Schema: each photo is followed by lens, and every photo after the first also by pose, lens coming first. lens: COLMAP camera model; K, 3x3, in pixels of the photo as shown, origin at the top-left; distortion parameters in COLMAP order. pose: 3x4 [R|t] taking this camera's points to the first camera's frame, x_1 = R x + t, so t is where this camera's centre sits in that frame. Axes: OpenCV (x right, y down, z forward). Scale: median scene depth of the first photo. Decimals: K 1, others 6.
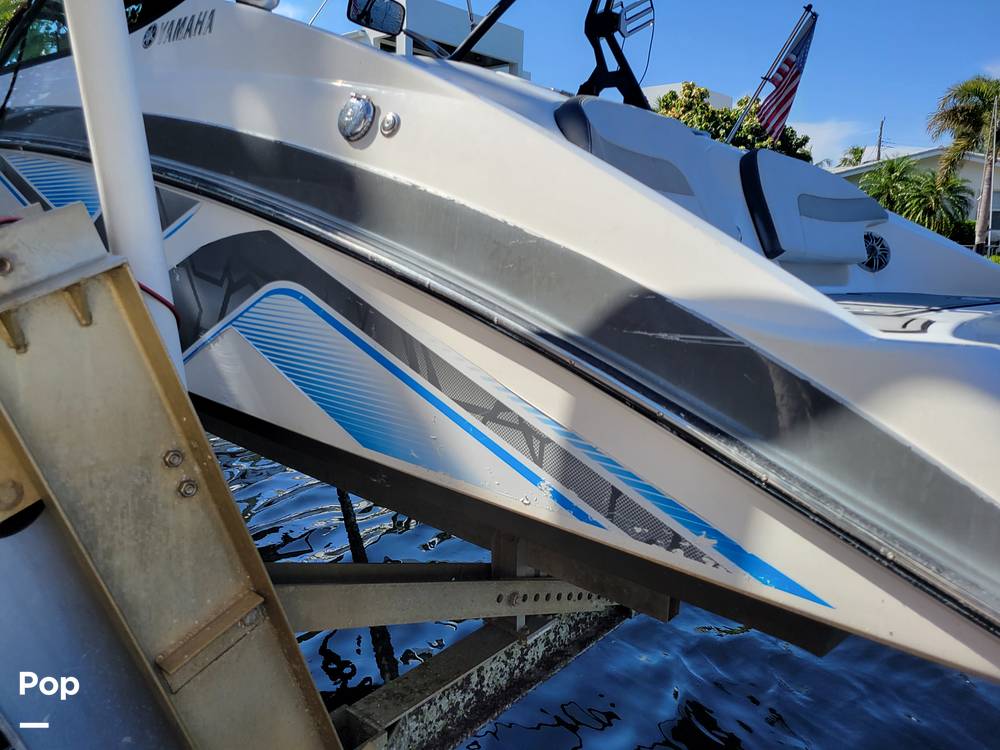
lens RADIAL K [[718.5, 0, 506.0], [0, 718.5, 375.7], [0, 0, 1]] dist [0.030279, -0.002621]
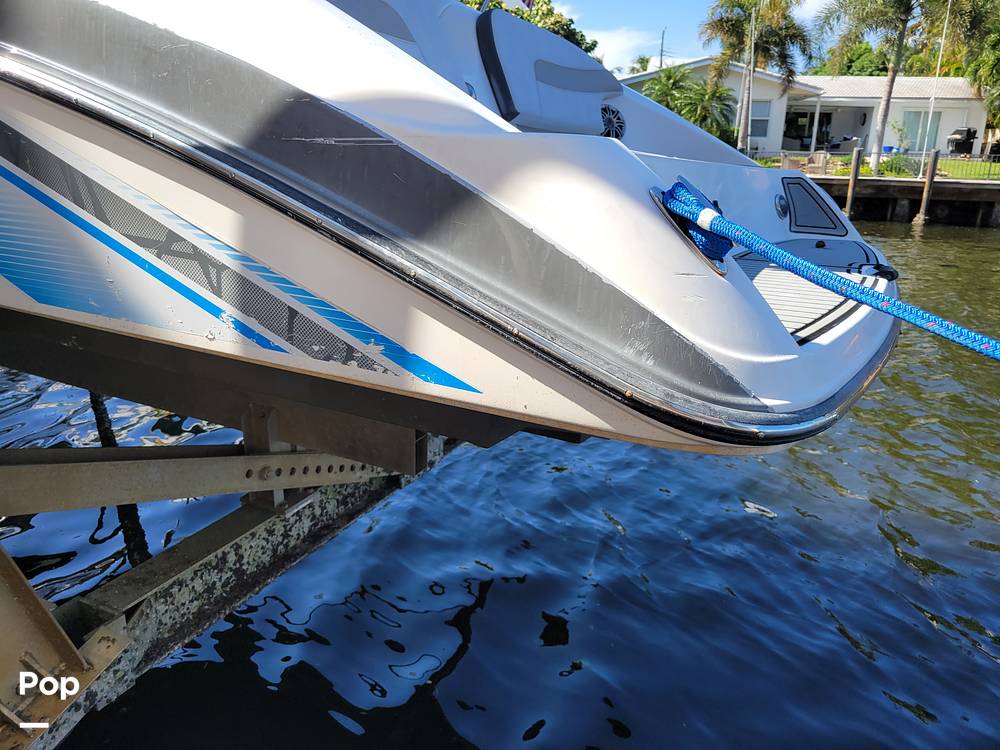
lens RADIAL K [[718.5, 0, 506.0], [0, 718.5, 375.7], [0, 0, 1]] dist [0.030279, -0.002621]
pose [[0.970346, -0.063971, 0.233103, 0.174666], [0.038337, 0.992868, 0.112891, 0.128437], [-0.238662, -0.100607, 0.965877, -0.022950]]
